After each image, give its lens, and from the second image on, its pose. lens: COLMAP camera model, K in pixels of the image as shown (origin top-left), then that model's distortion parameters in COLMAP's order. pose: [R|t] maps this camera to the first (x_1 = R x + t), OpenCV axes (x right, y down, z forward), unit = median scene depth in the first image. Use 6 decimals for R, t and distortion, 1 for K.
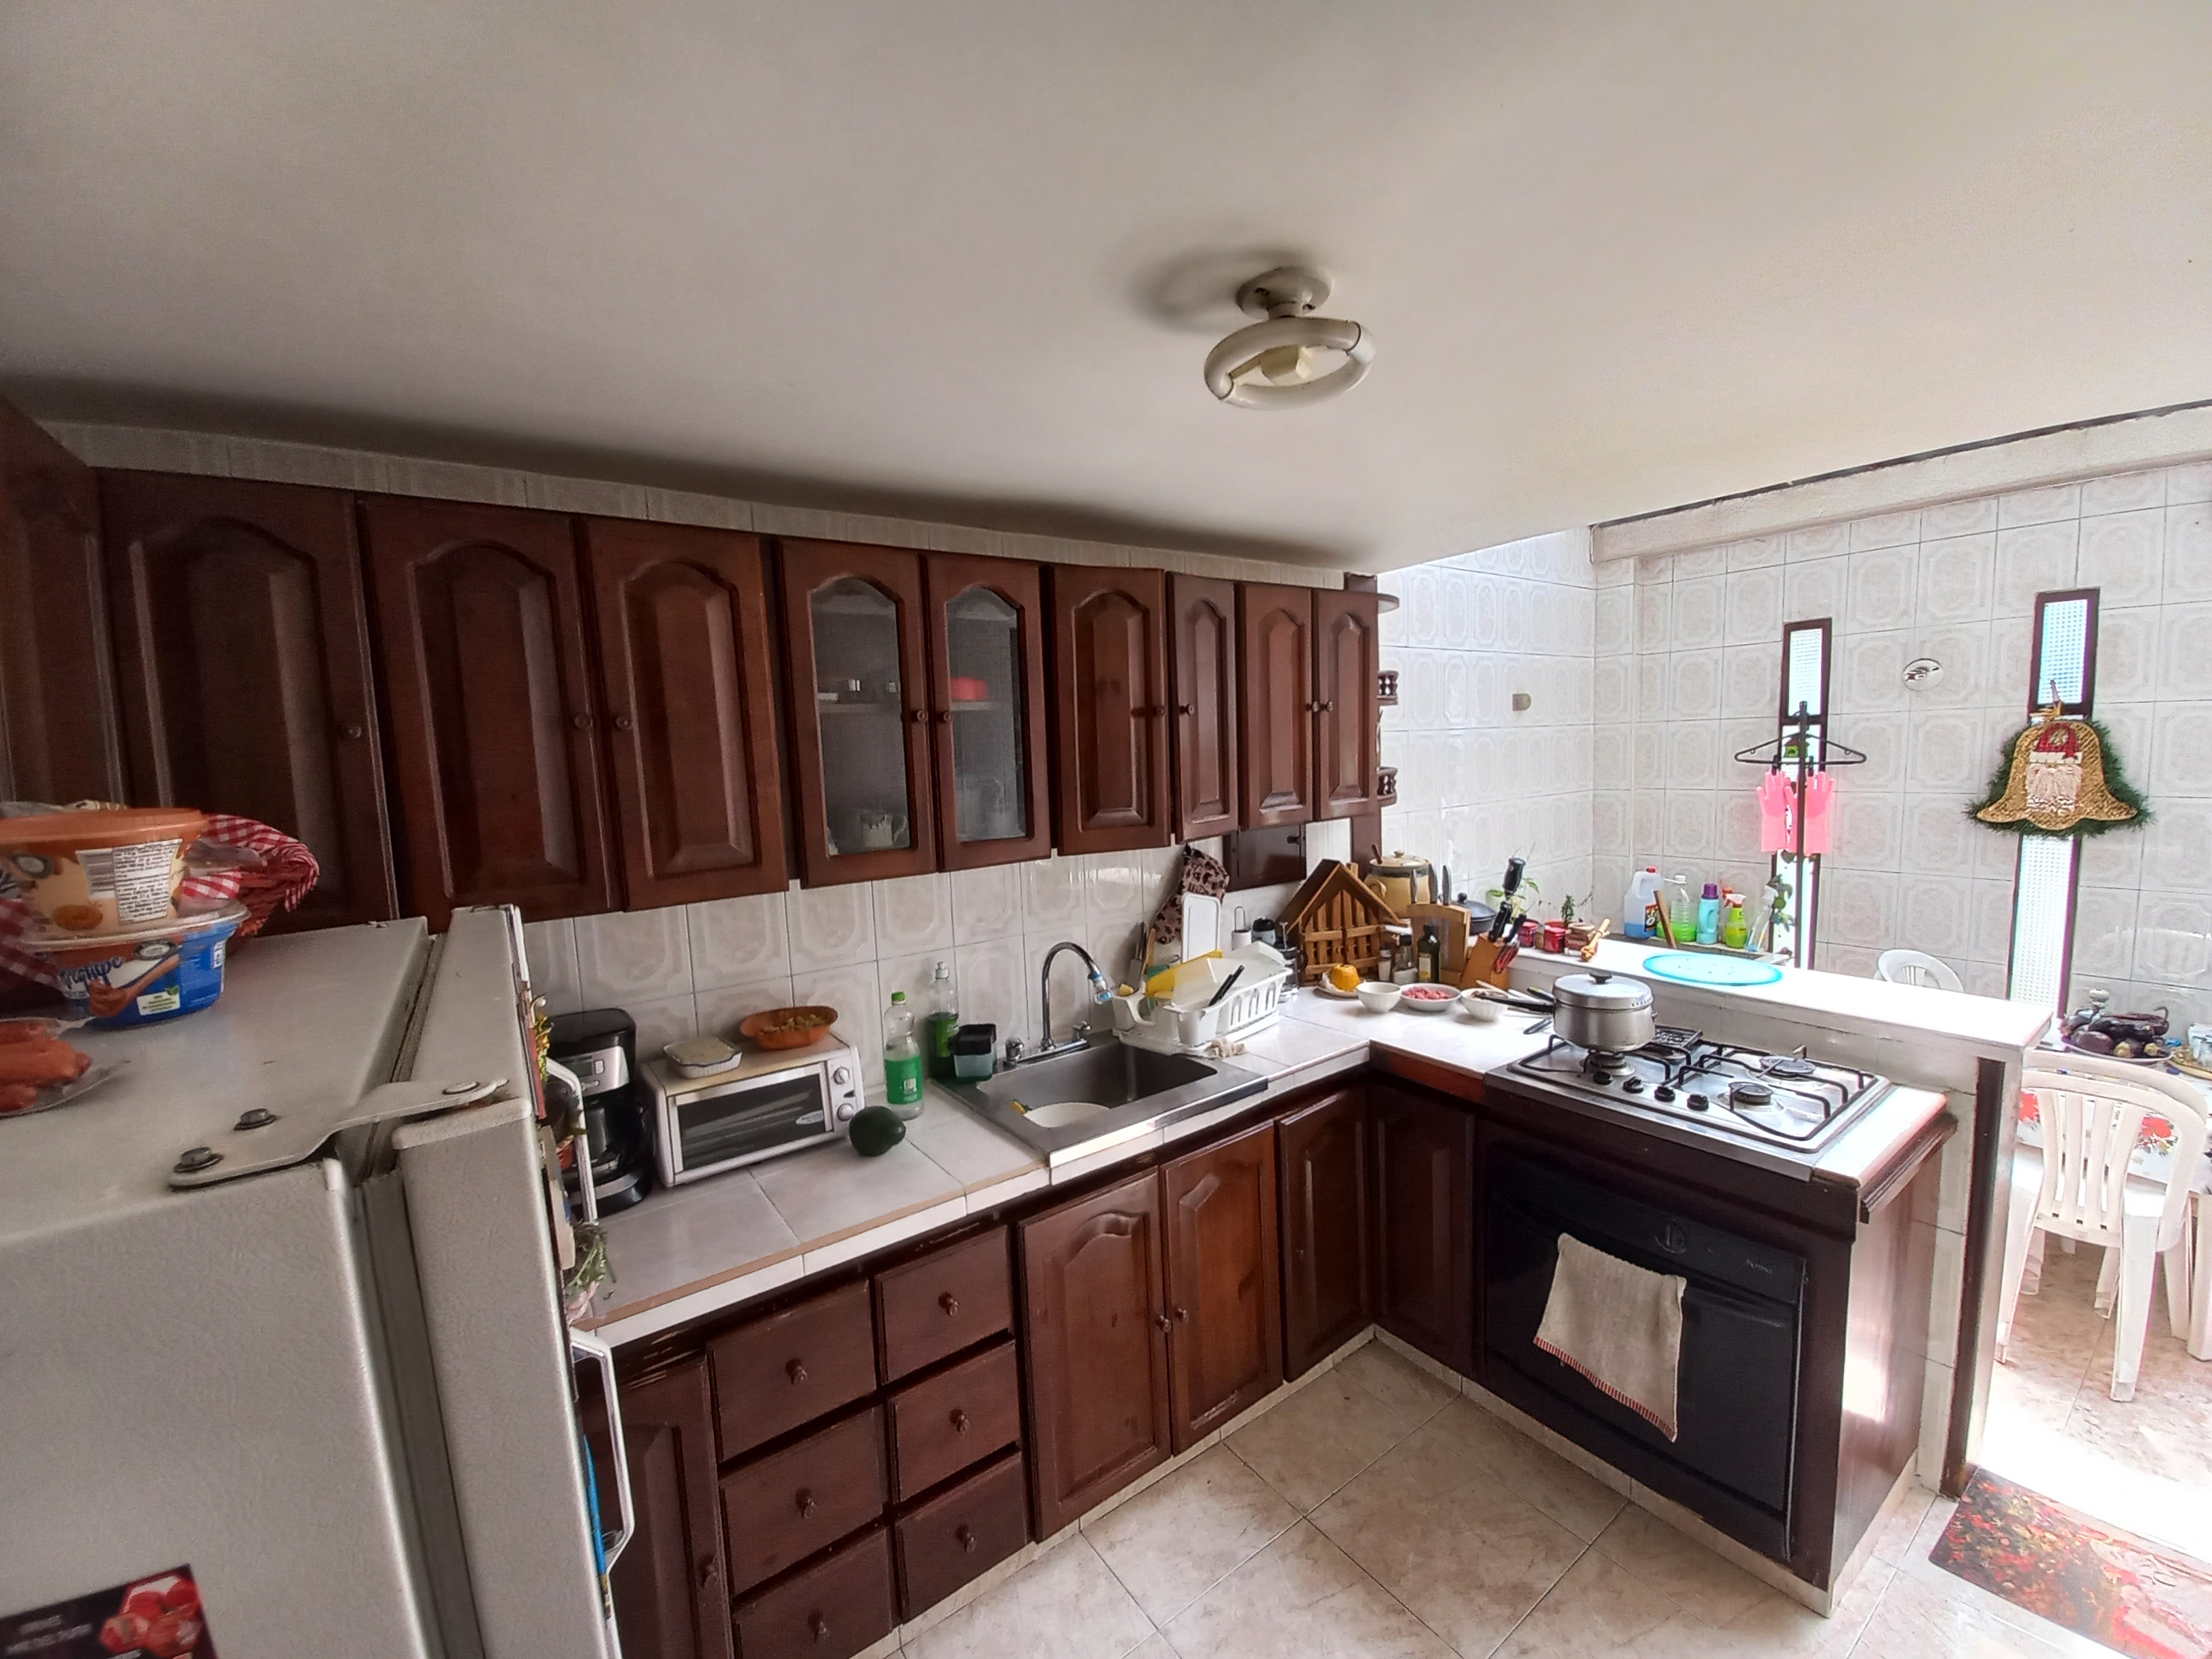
lens RADIAL K [[873.1, 0, 1089.1], [0, 873.1, 847.4], [0, 0, 1]] dist [0.000725, -0.006964]
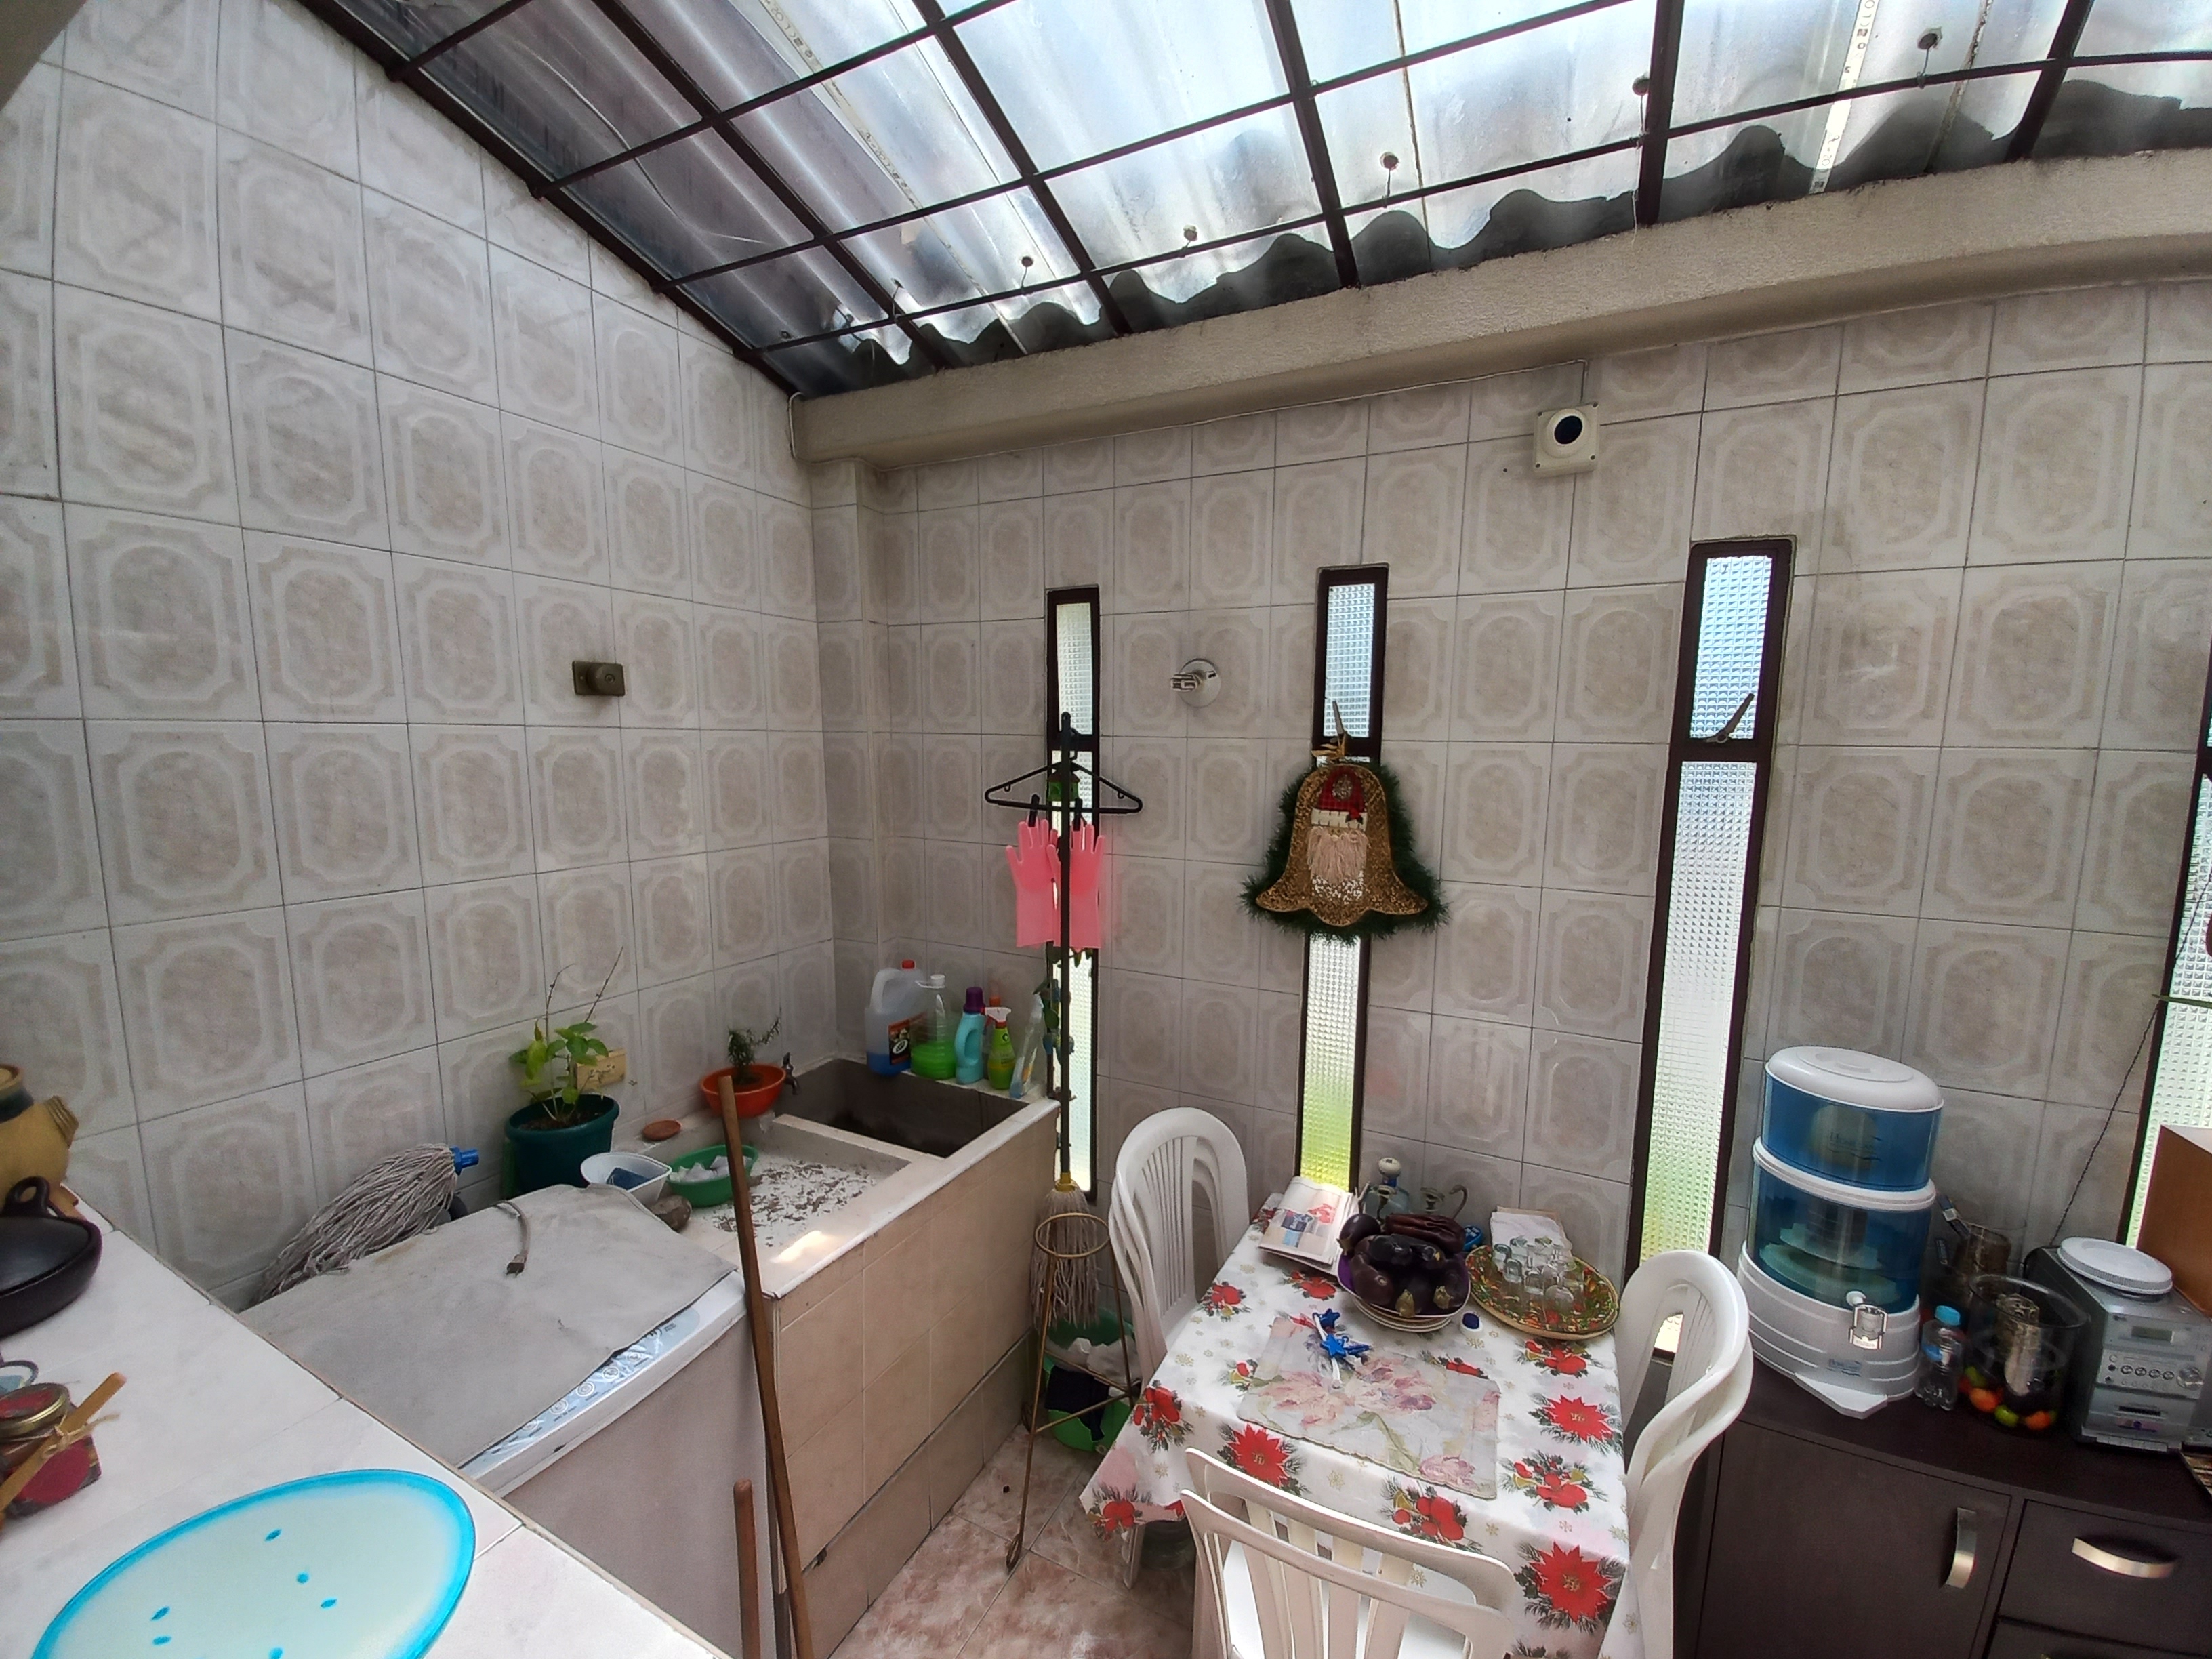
lens RADIAL K [[873.1, 0, 1127.2], [0, 873.1, 837.2], [0, 0, 1]] dist [0.000725, -0.006964]
pose [[0.876033, 0.000237, 0.482251, 0.599163], [0.002988, 0.999978, -0.005920, -0.079237], [-0.482241, 0.006627, 0.876013, 0.452279]]
